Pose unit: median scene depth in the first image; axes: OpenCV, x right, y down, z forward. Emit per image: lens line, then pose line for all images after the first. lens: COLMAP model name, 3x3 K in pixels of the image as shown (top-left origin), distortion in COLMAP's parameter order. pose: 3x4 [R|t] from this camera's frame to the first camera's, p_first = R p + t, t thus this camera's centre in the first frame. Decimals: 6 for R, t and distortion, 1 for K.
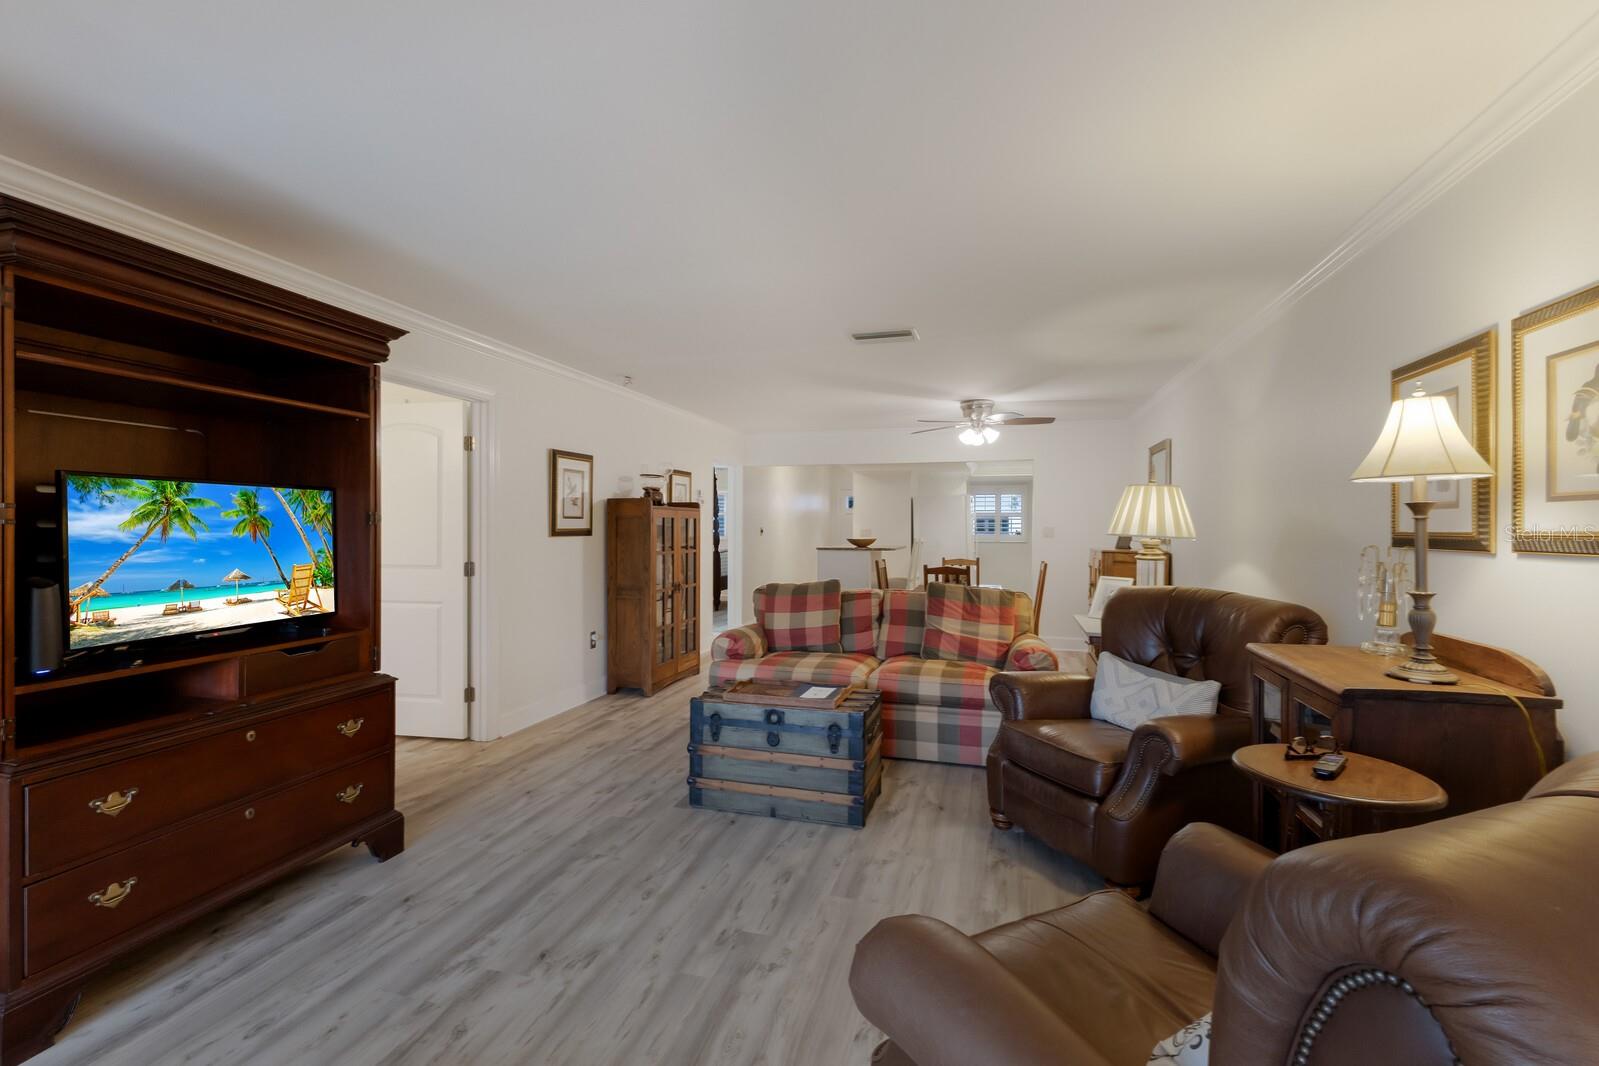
lens RADIAL K [[690.0, 0, 795.6], [0, 690.0, 529.8], [0, 0, 1]] dist [0.014530, -0.000102]
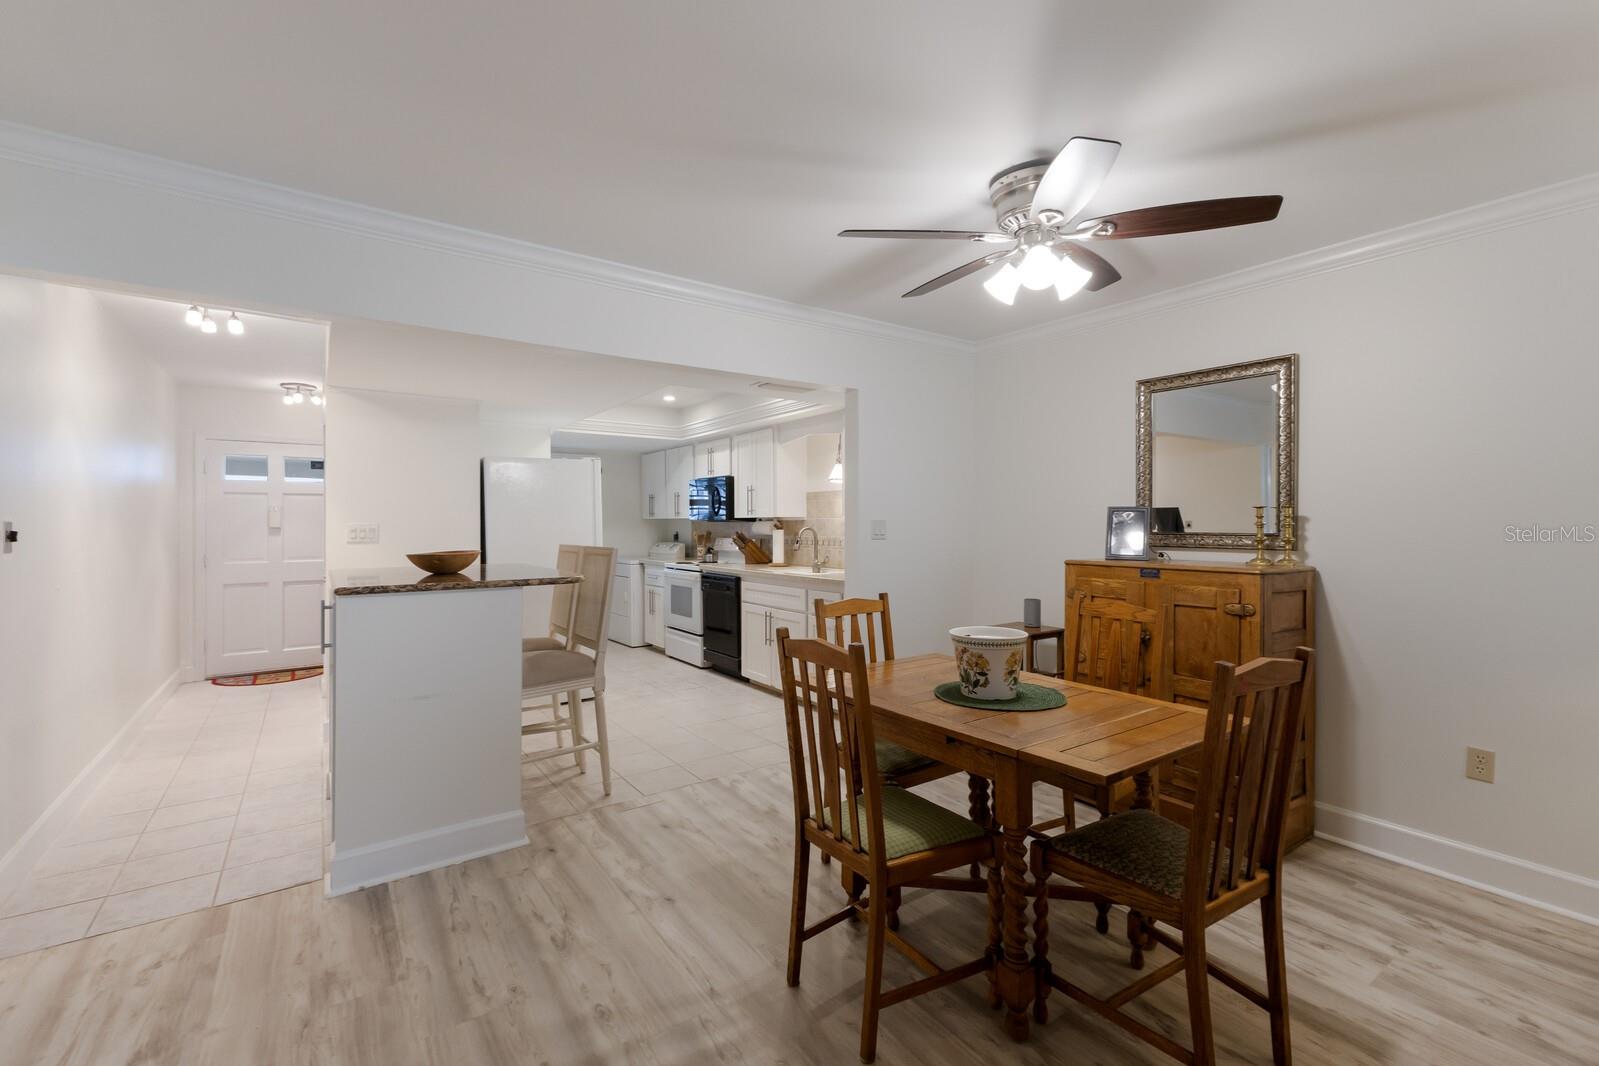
lens RADIAL K [[694.6, 0, 799.8], [0, 694.6, 525.2], [0, 0, 1]] dist [0.013376, -0.000090]
pose [[0.636013, -0.003761, 0.771669, -0.227147], [0.002553, 0.999993, 0.002770, -0.004642], [-0.771674, 0.000208, 0.636018, 1.774176]]
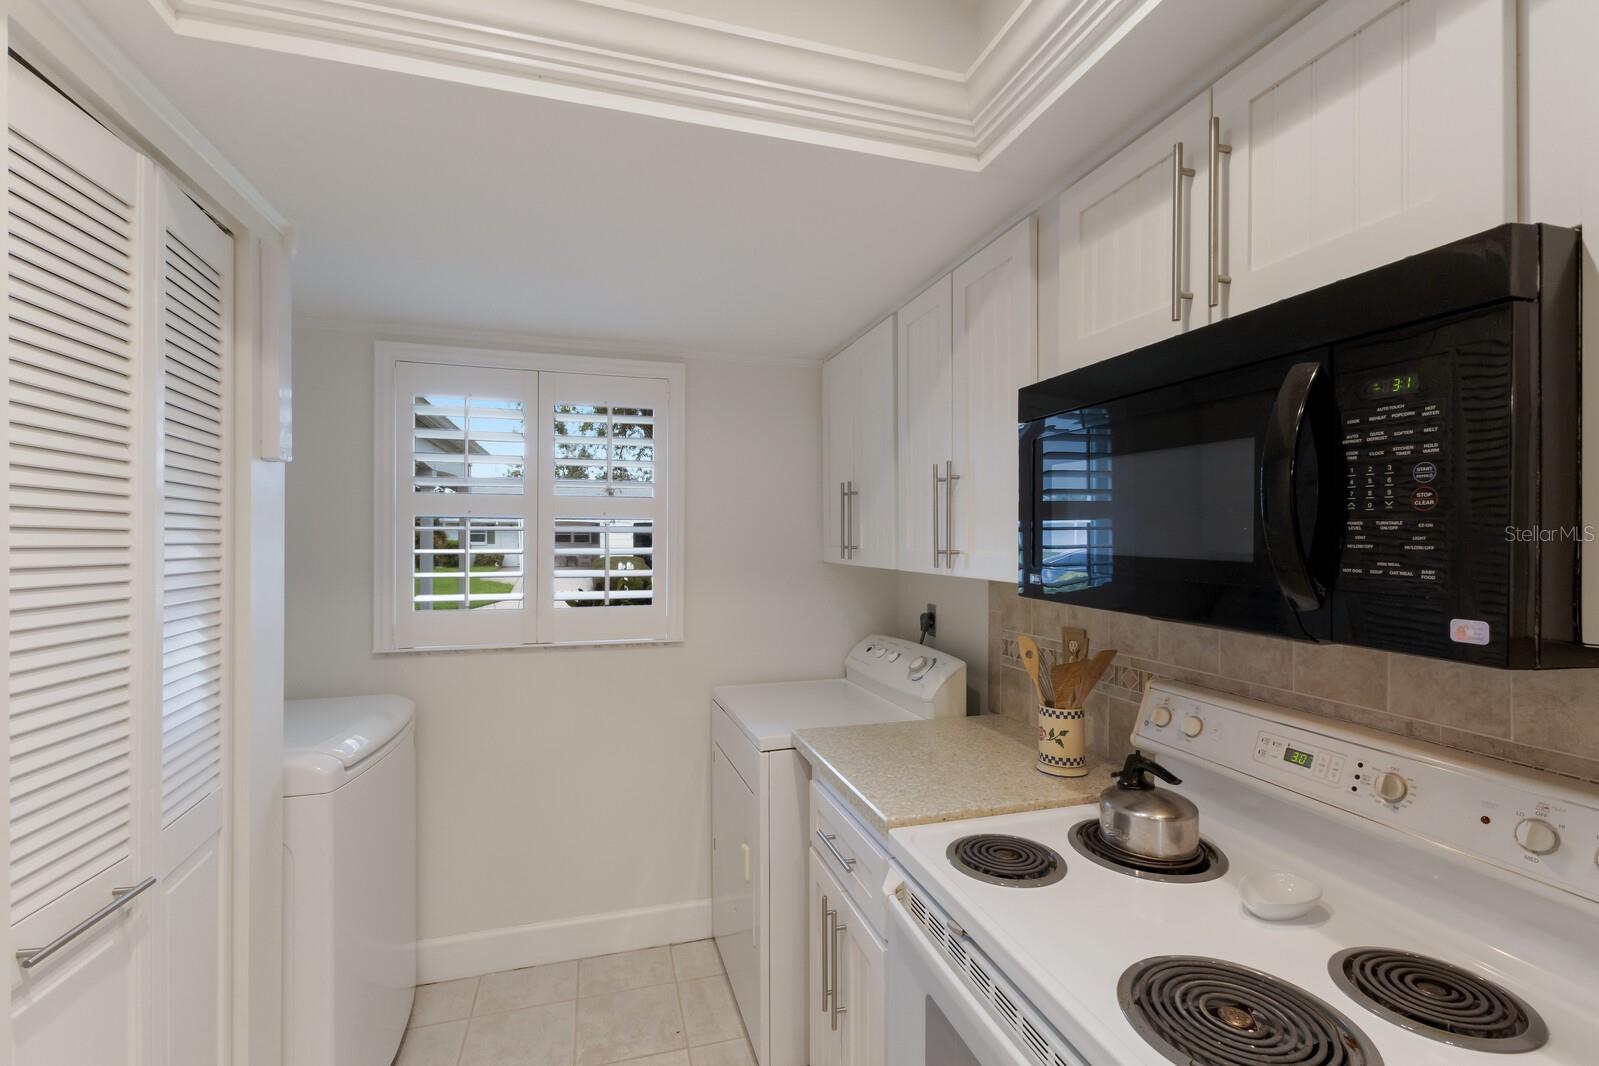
lens RADIAL K [[708.3, 0, 807.0], [0, 708.3, 535.1], [0, 0, 1]] dist [0.002601, -0.000685]
pose [[0.840487, 0.001767, 0.541829, 0.979310], [-0.001354, 0.999998, -0.001161, -0.055512], [-0.541830, 0.000242, 0.840488, 3.239304]]
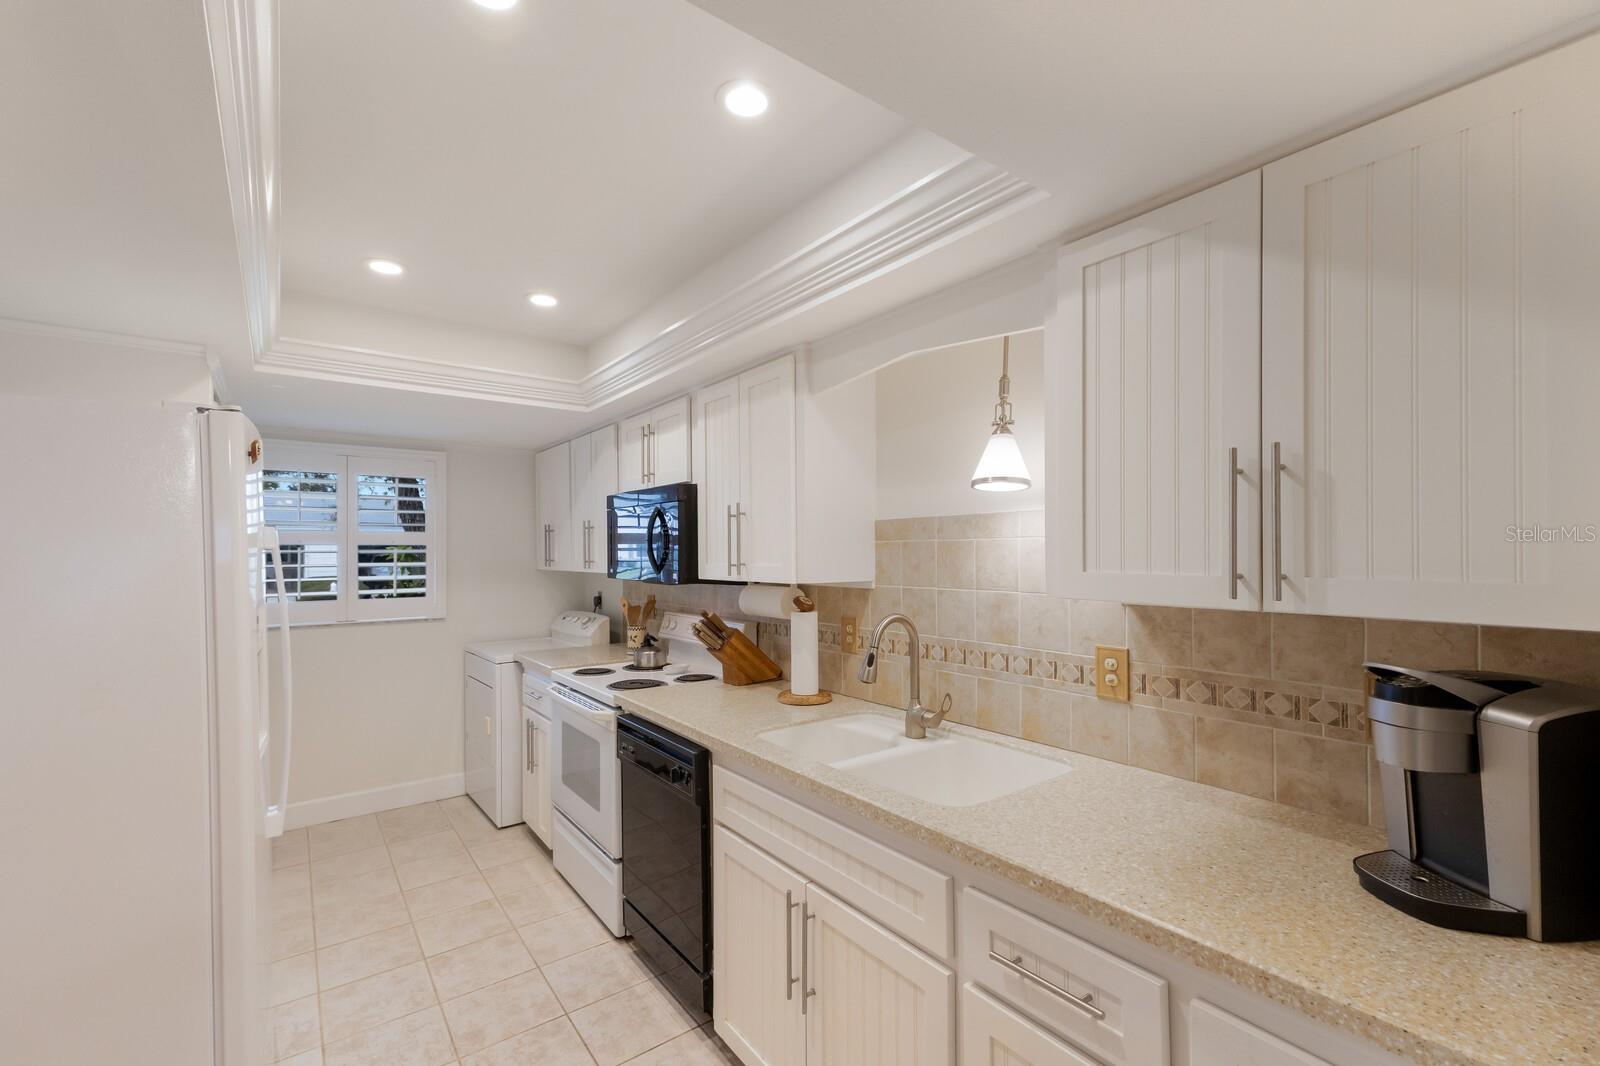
lens RADIAL K [[689.9, 0, 807.6], [0, 689.9, 550.1], [0, 0, 1]] dist [0.013297, 0.000135]
pose [[0.601912, -0.000313, 0.798562, 0.638002], [0.005396, 0.999979, -0.003676, -0.056070], [-0.798544, 0.006522, 0.601901, 2.609147]]
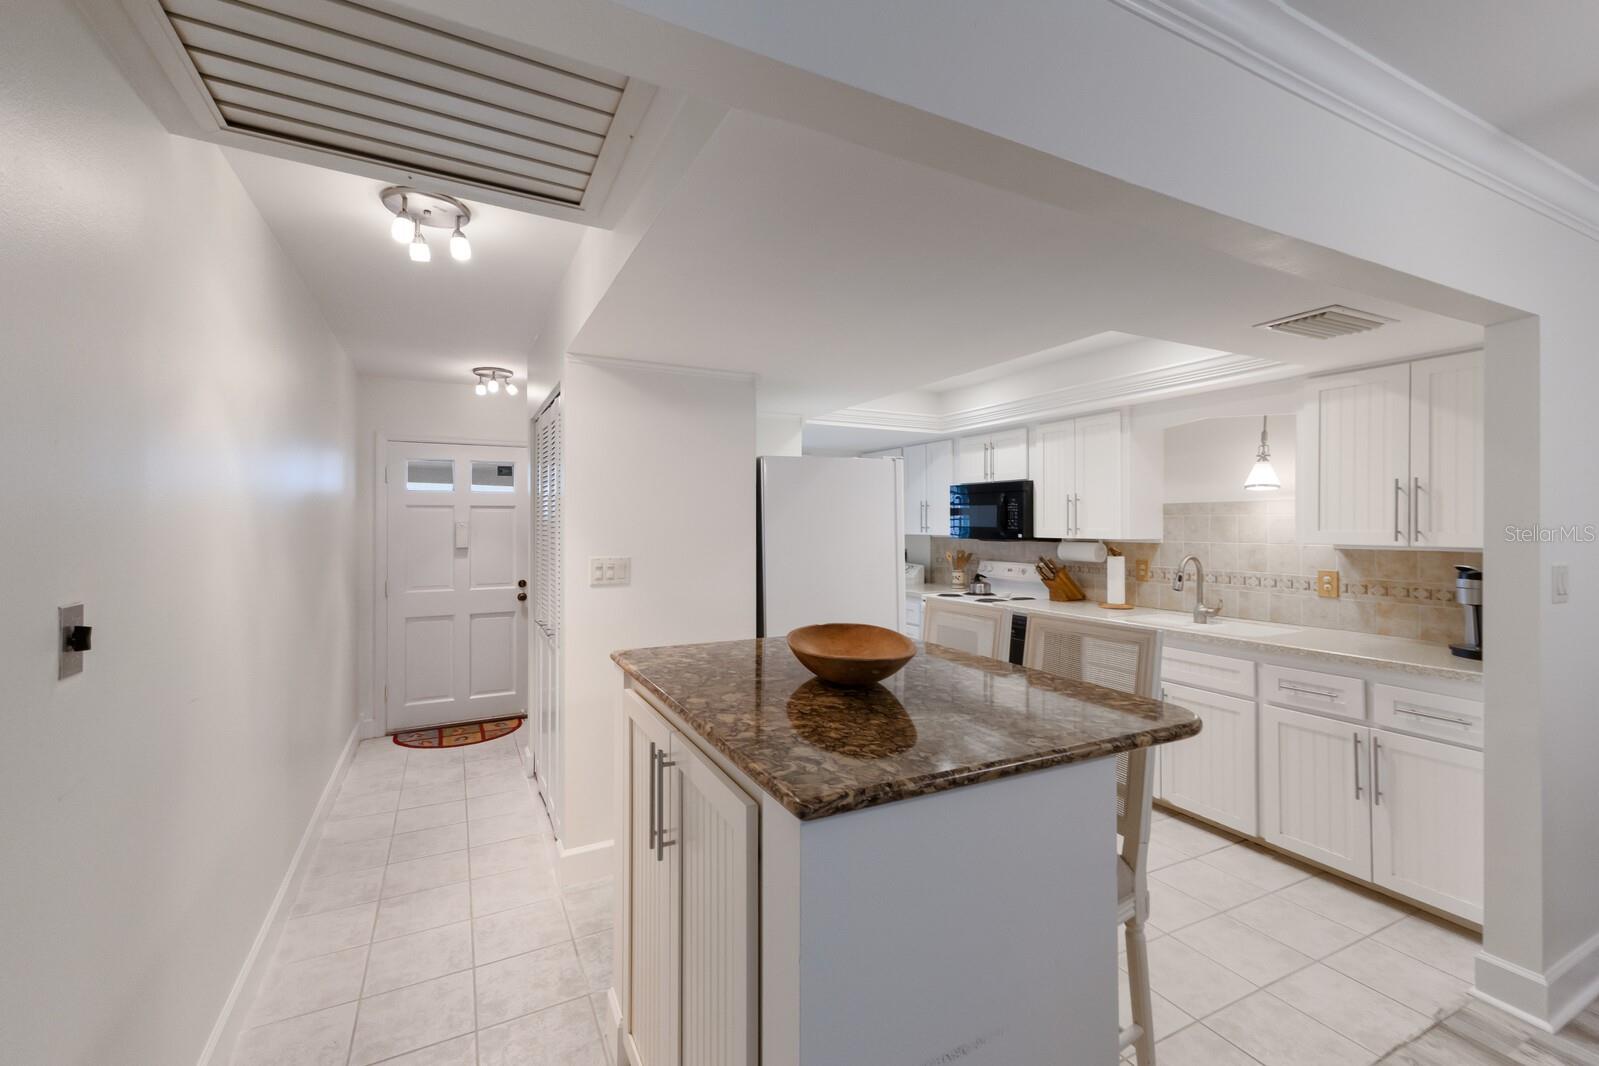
lens RADIAL K [[684.6, 0, 800.1], [0, 684.6, 522.9], [0, 0, 1]] dist [0.011669, -0.000118]
pose [[0.734348, 0.000734, 0.678773, -0.142962], [0.000338, 0.999999, -0.001447, -0.052595], [-0.678773, 0.001291, 0.734347, 2.512673]]
